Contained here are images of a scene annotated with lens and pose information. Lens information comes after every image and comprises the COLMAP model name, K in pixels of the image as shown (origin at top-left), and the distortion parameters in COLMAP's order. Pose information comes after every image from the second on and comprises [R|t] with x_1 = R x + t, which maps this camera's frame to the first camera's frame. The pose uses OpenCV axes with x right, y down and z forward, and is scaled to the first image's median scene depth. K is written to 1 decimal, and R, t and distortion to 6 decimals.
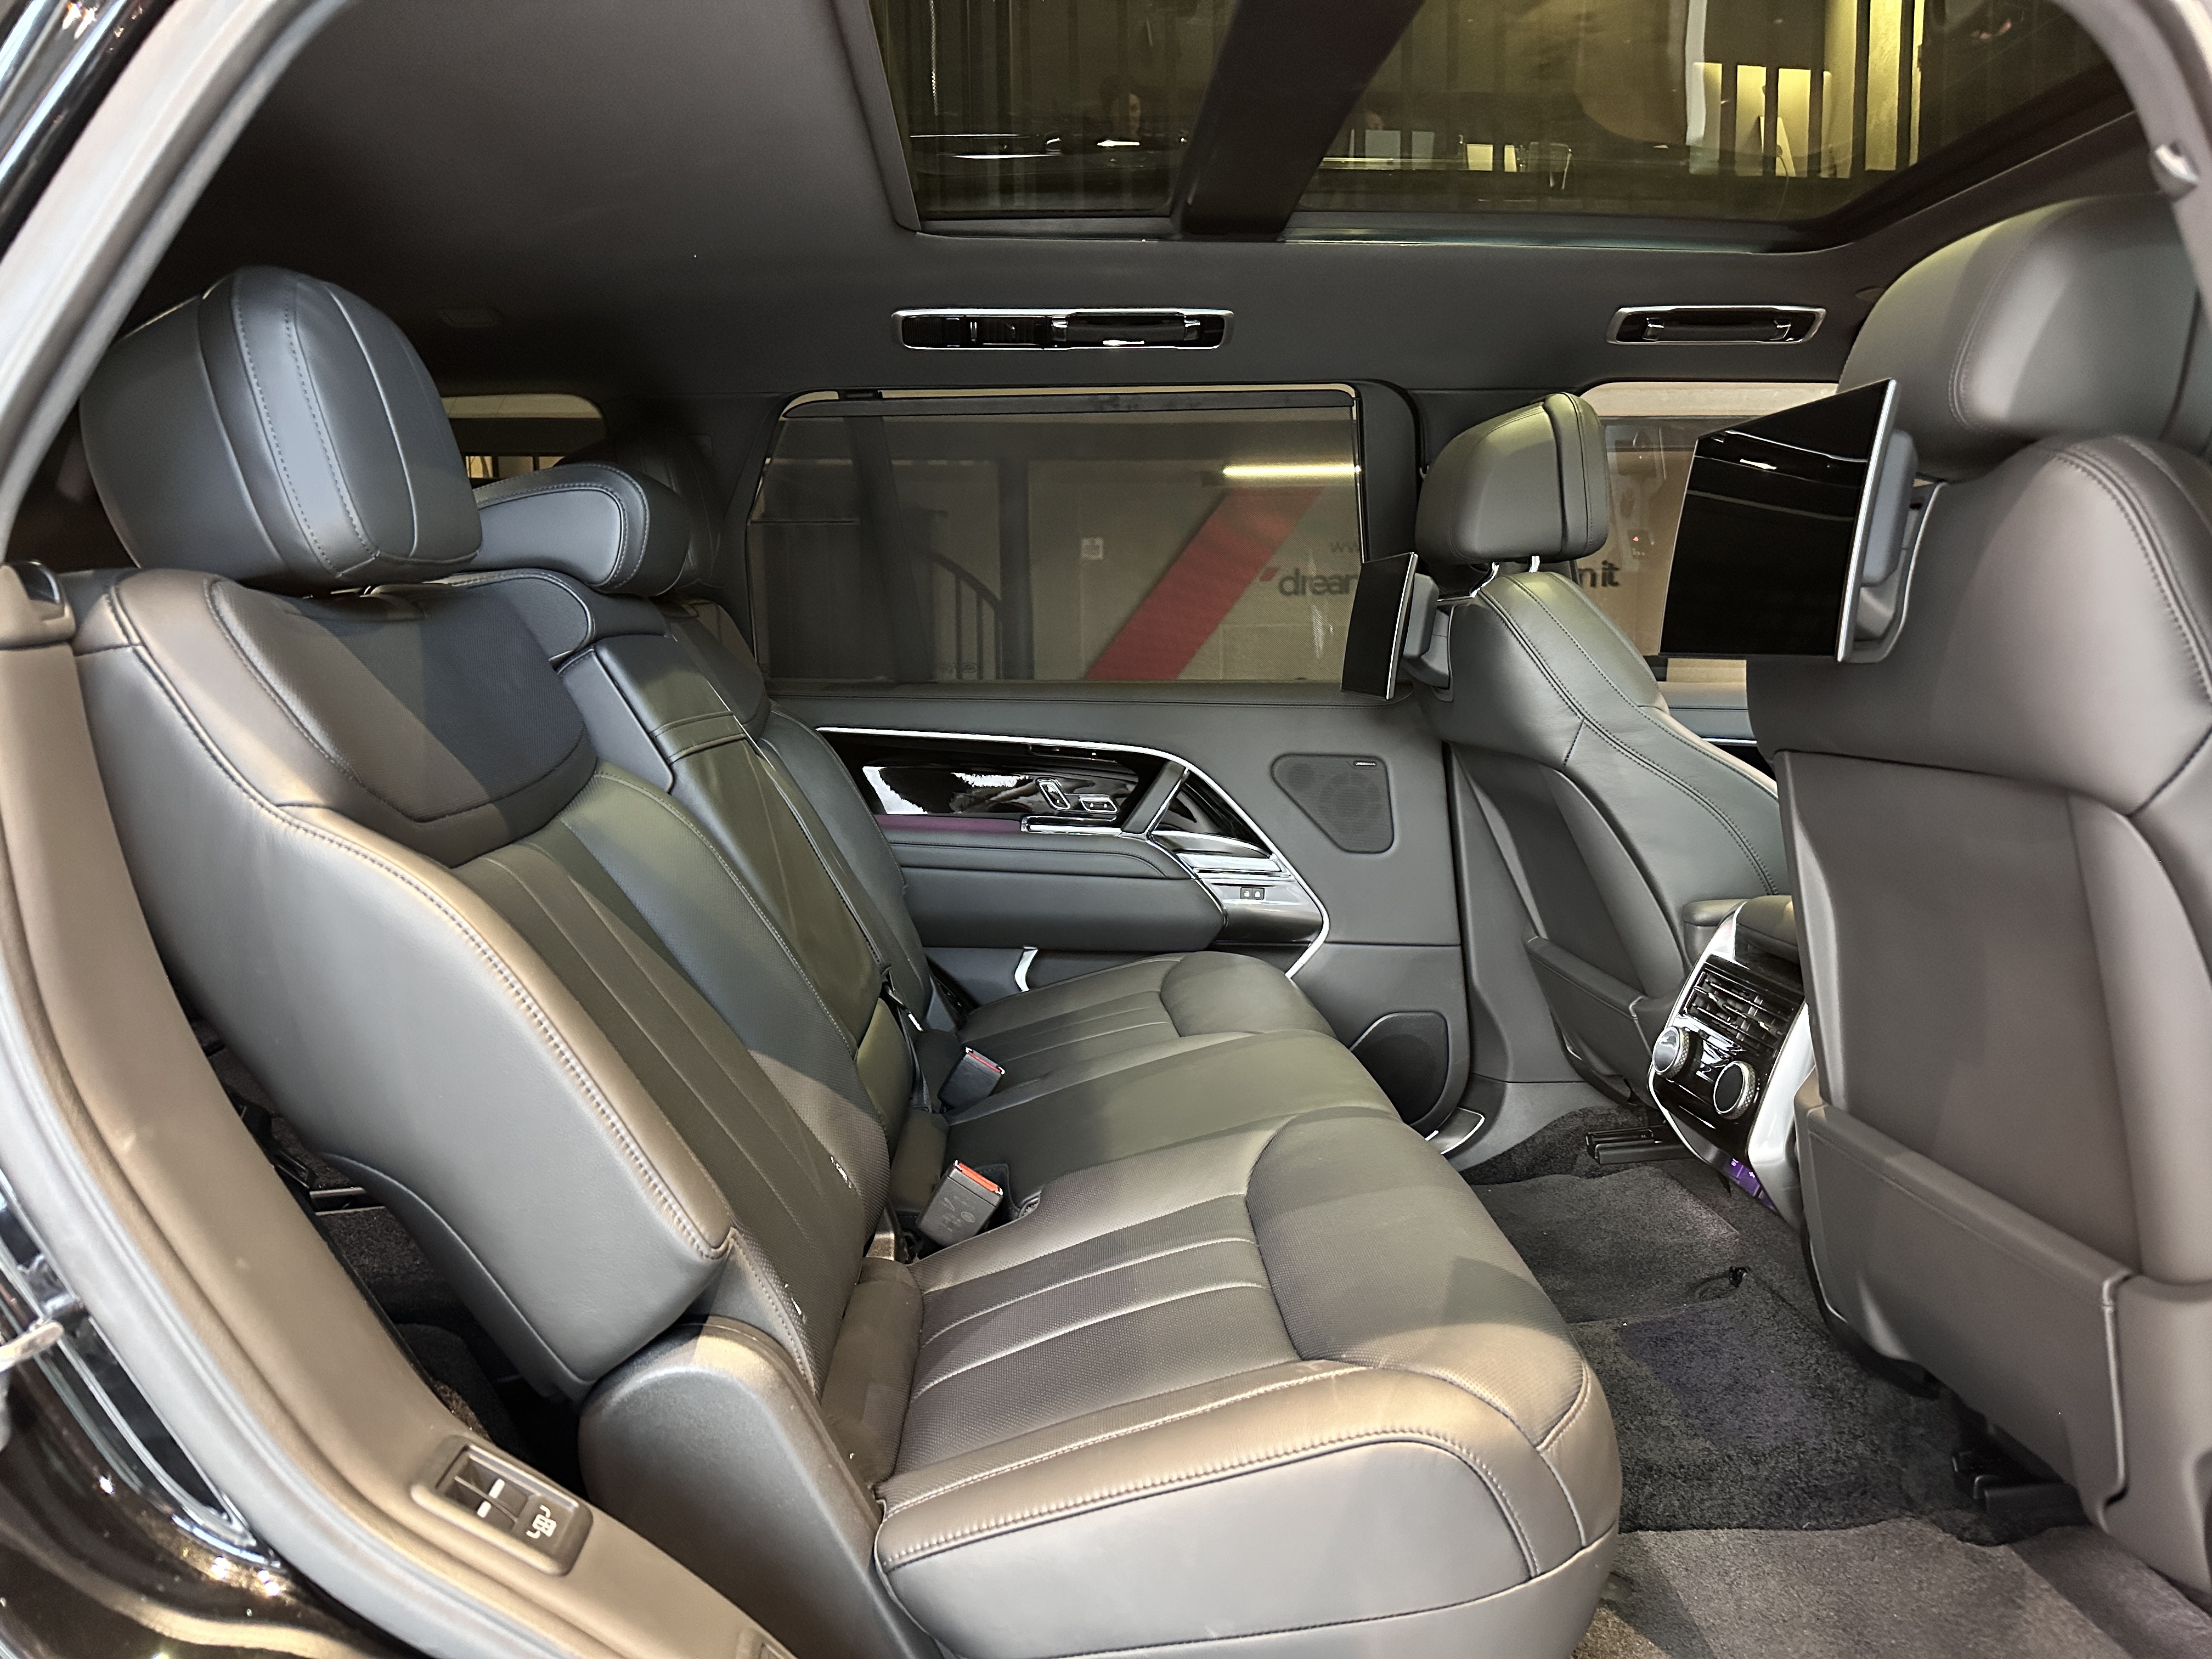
lens RADIAL K [[1579.6, 0, 1106.0], [0, 1579.6, 829.5], [0, 0, 1]] dist [0.006842, -0.038588]
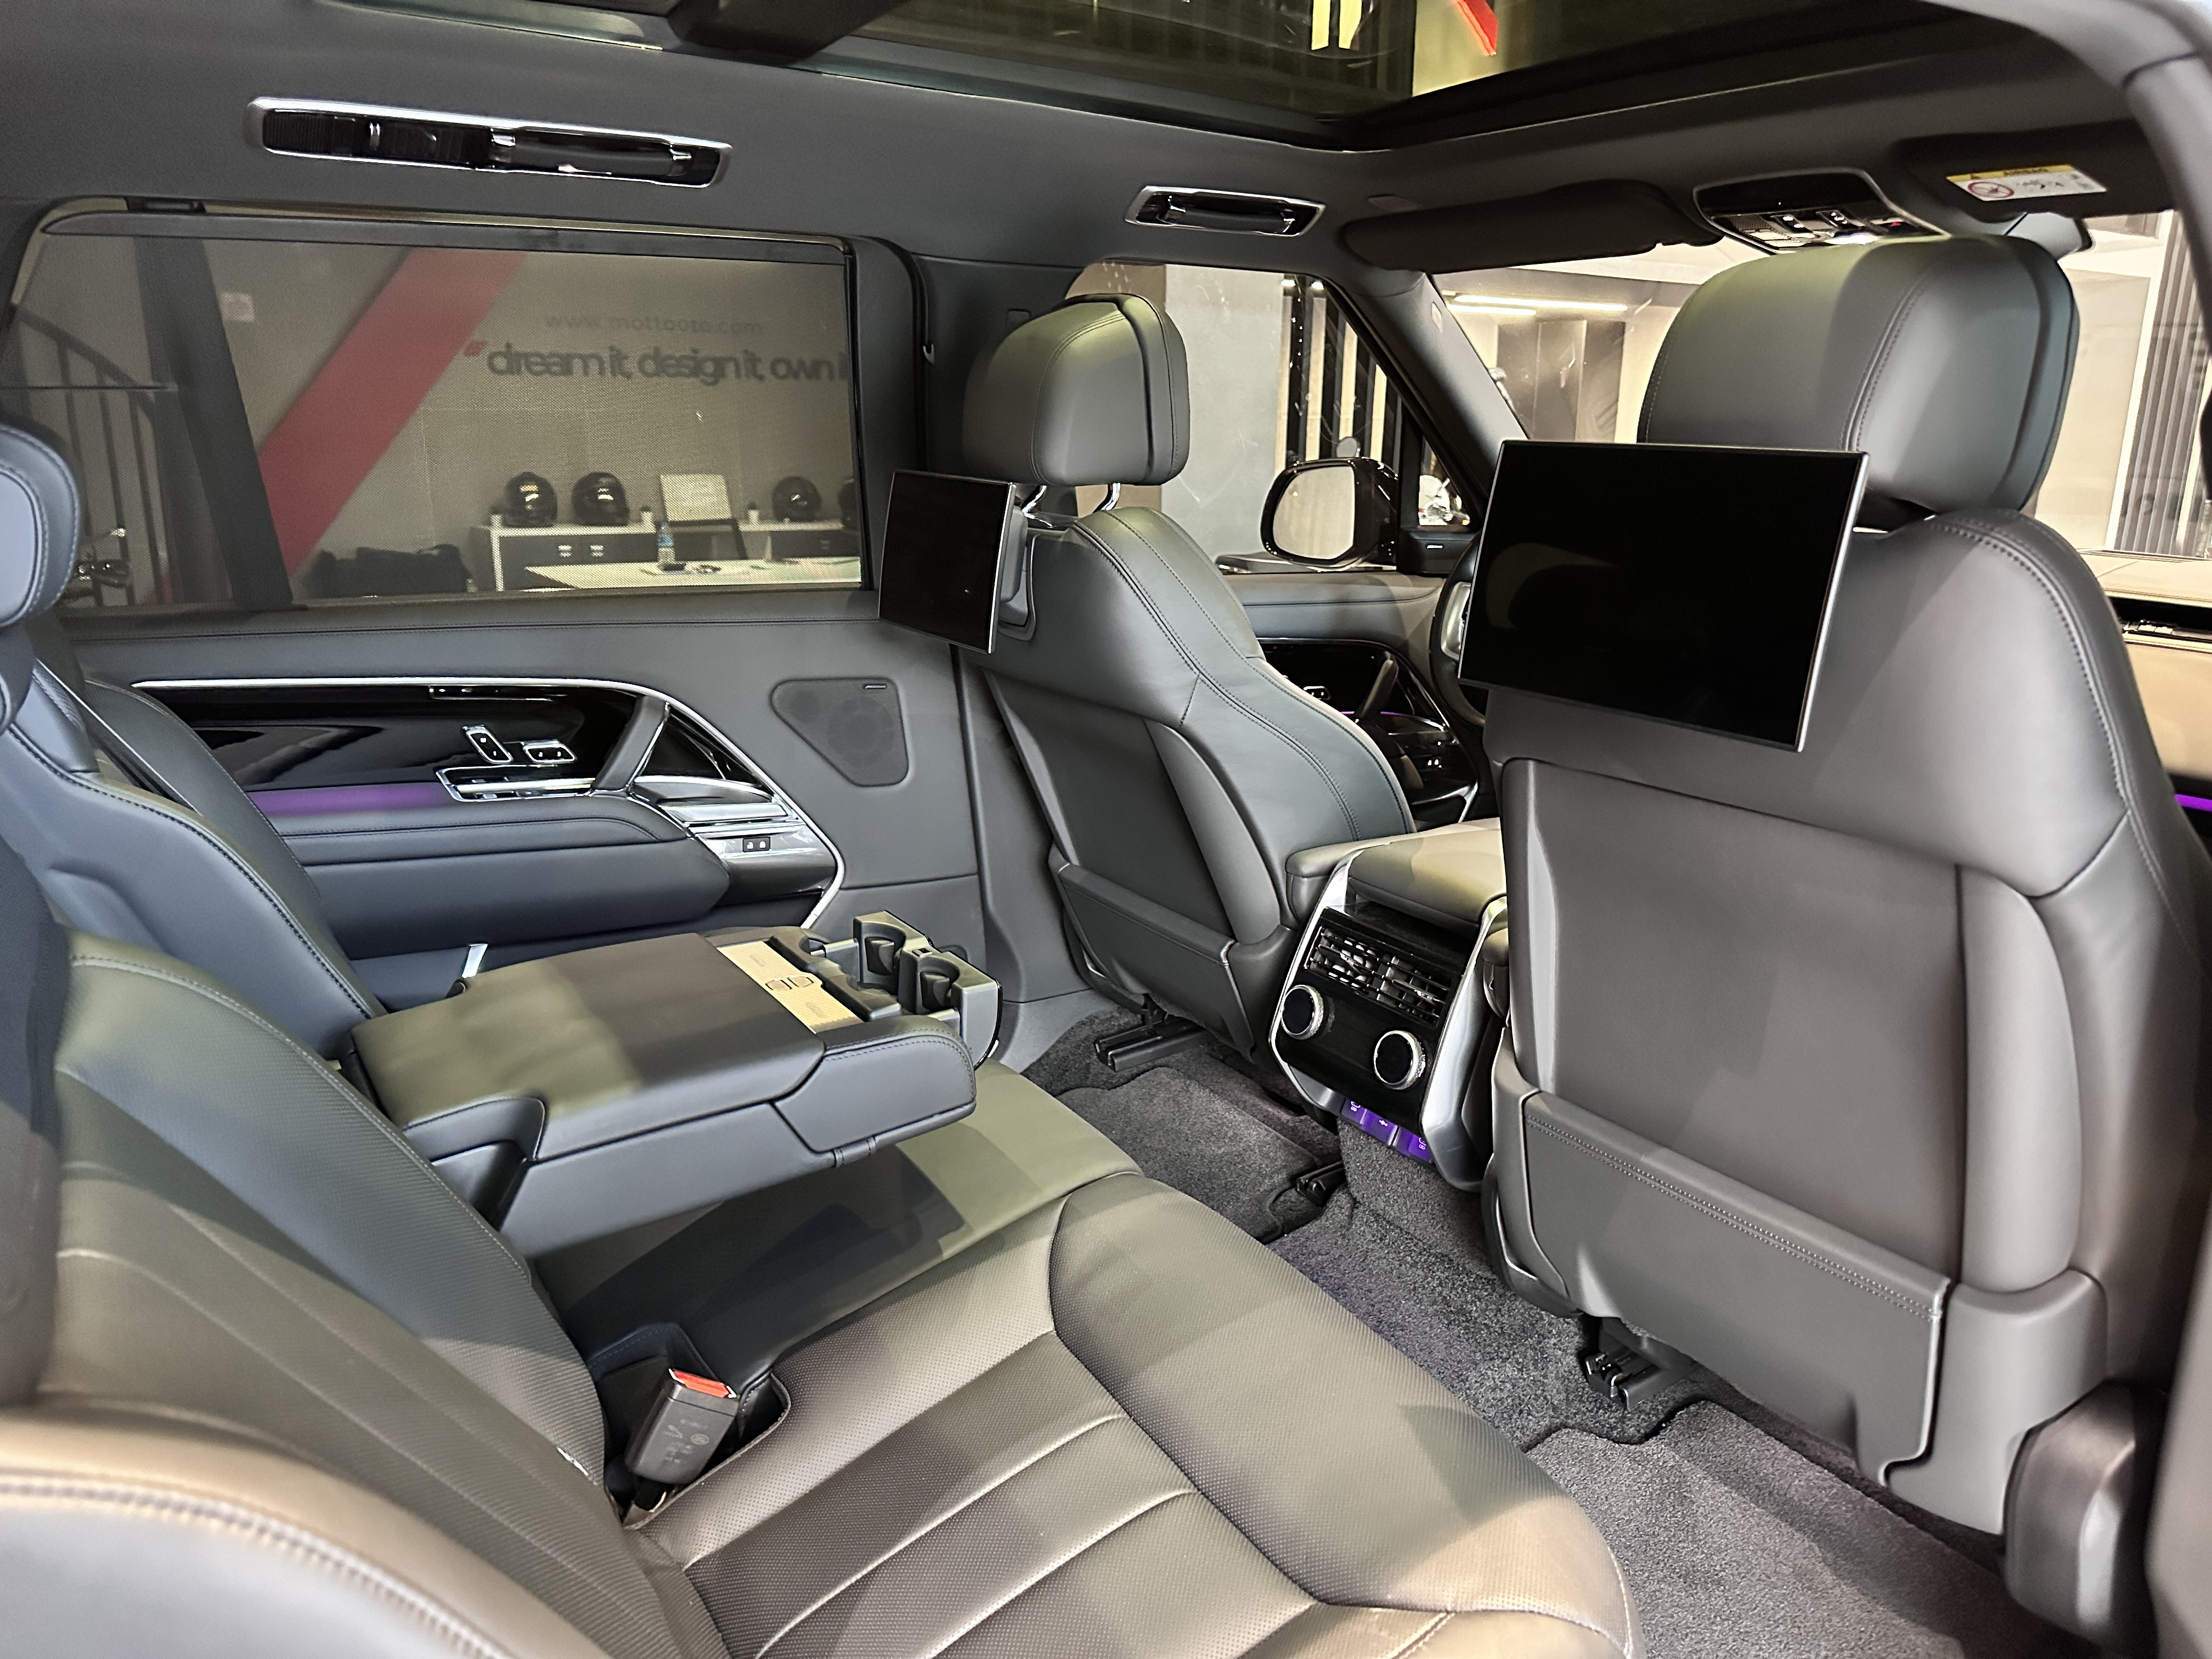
lens RADIAL K [[1570.2, 0, 1157.4], [0, 1570.2, 826.0], [0, 0, 1]] dist [0.092296, -0.169800]
pose [[0.861675, -0.102686, 0.496963, -0.164666], [0.031573, 0.988264, 0.149458, -0.103173], [-0.506478, -0.113094, 0.854804, 0.174487]]
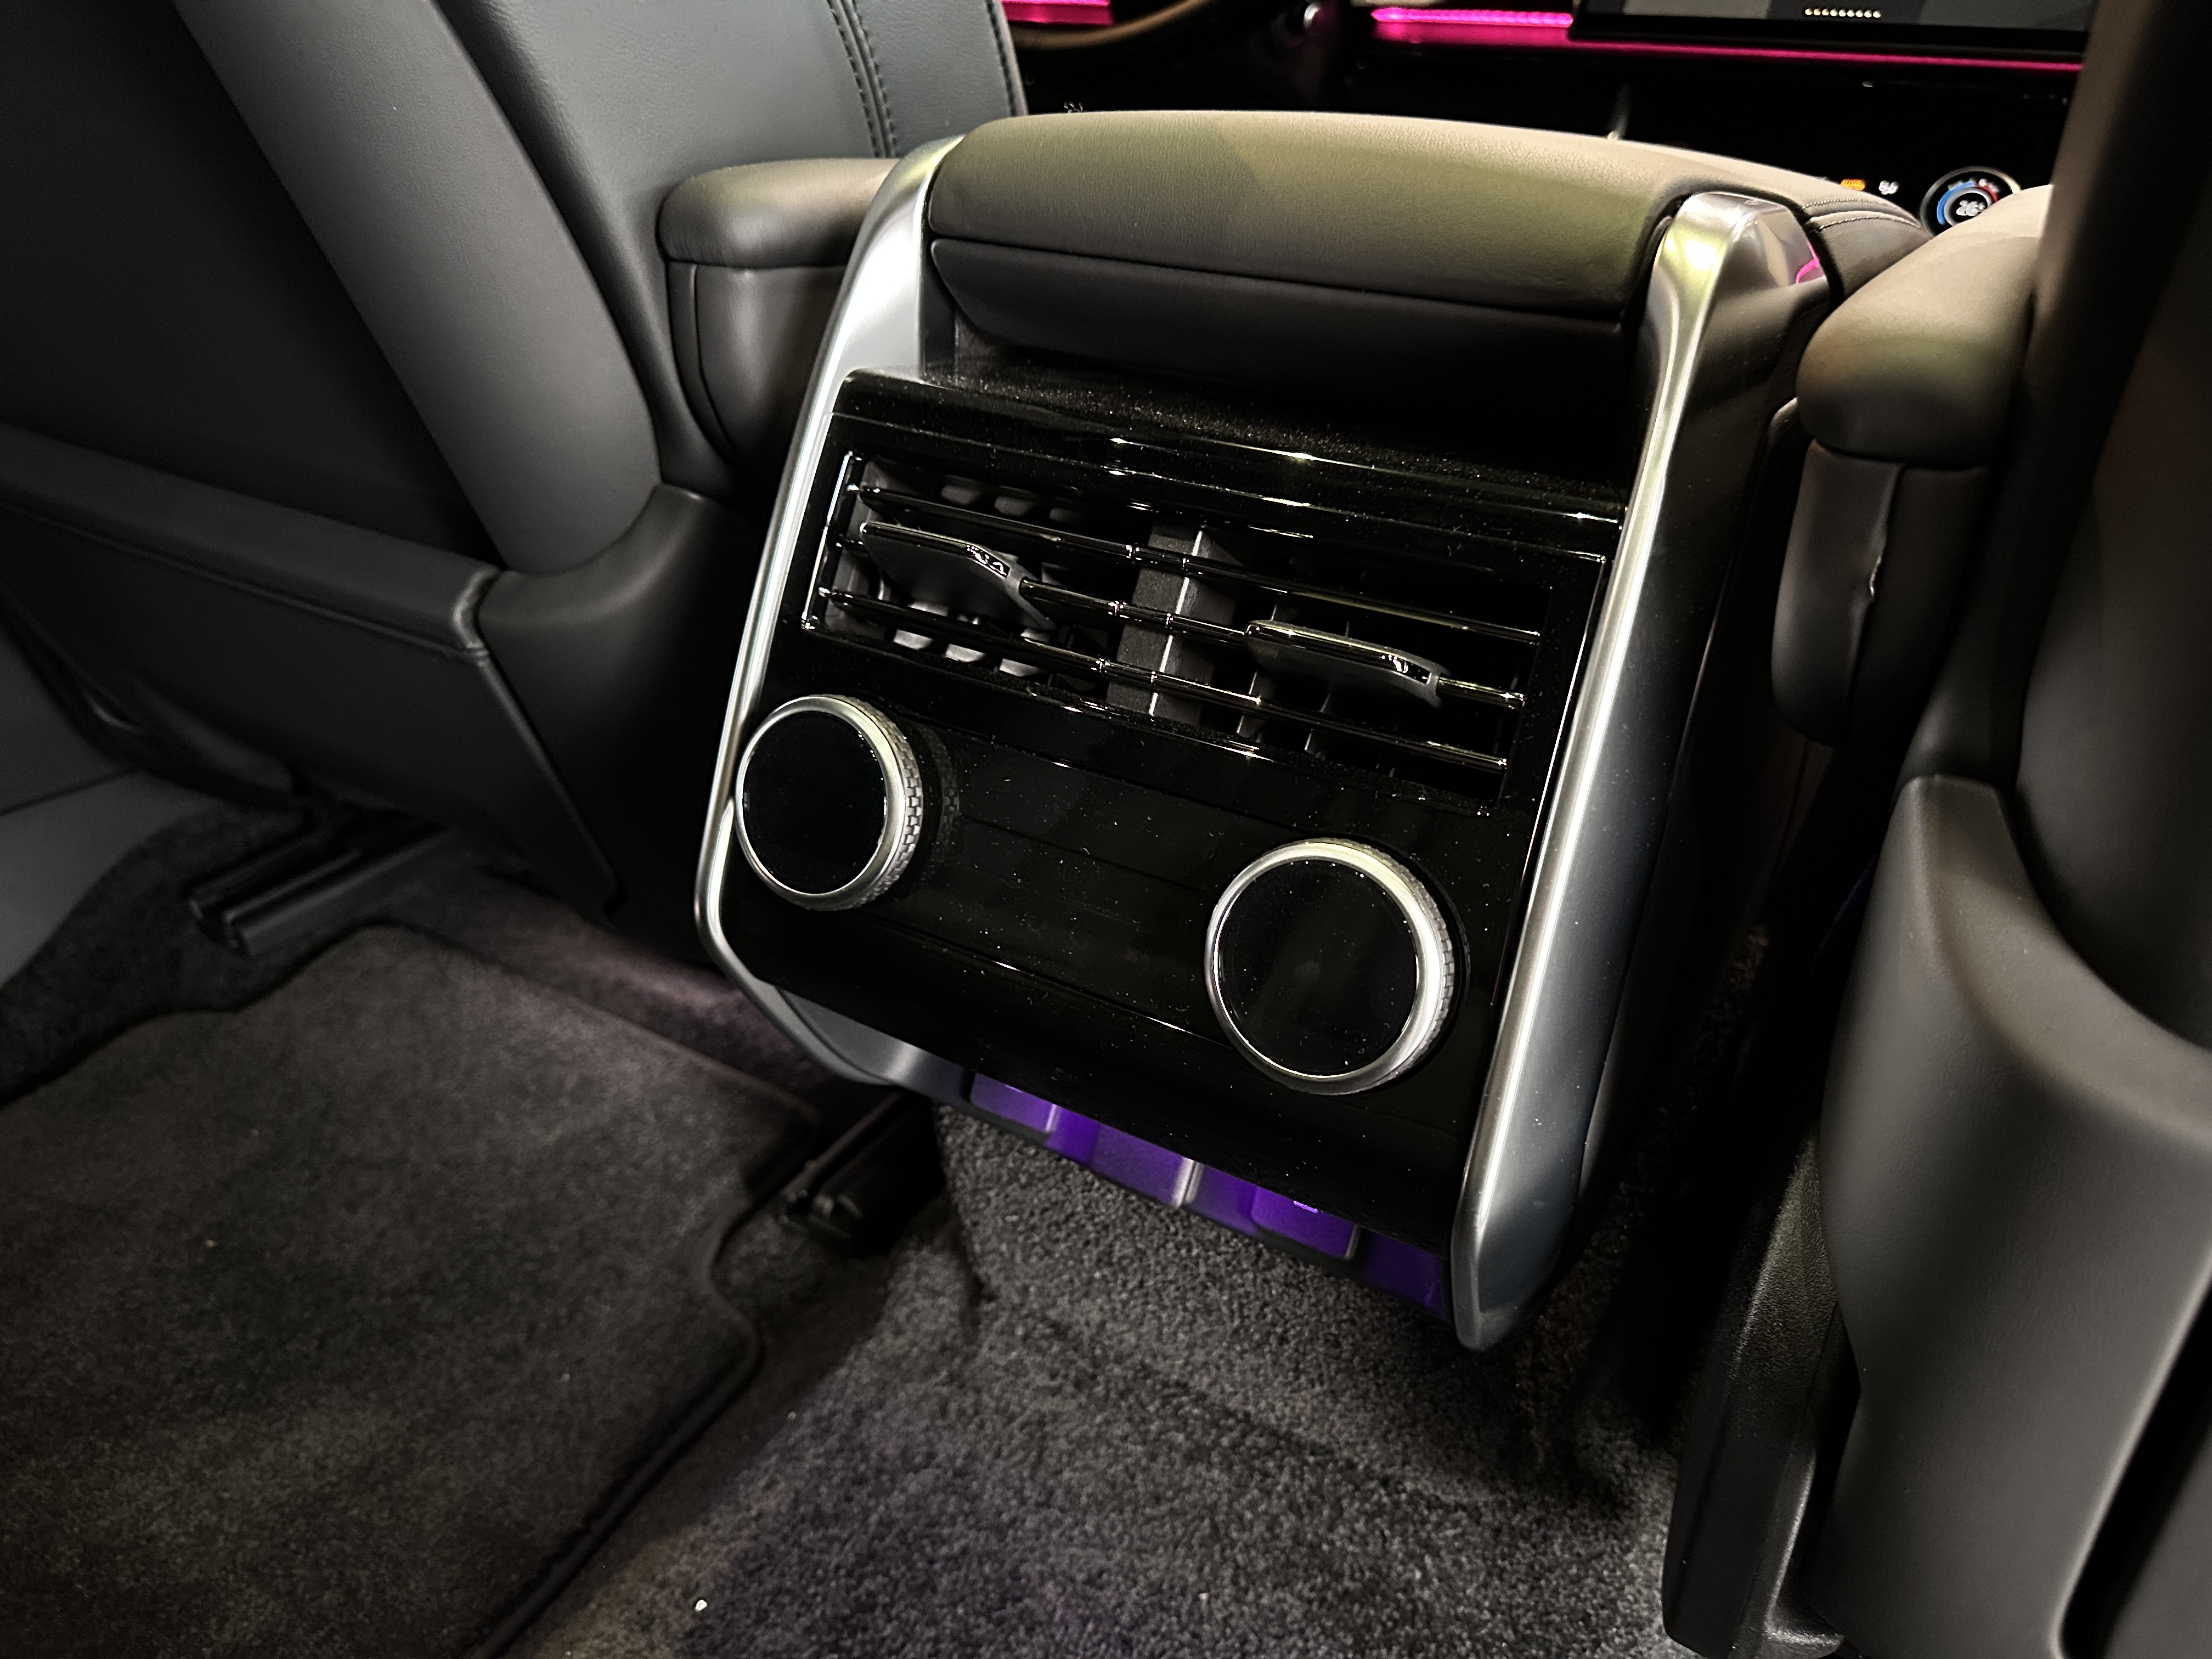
lens RADIAL K [[1579.6, 0, 1106.0], [0, 1579.6, 829.5], [0, 0, 1]] dist [0.006842, -0.038588]
pose [[0.582741, -0.320806, 0.746657, 0.171558], [0.048293, 0.930830, 0.362247, 0.051515], [-0.811222, -0.175038, 0.557926, 0.690634]]
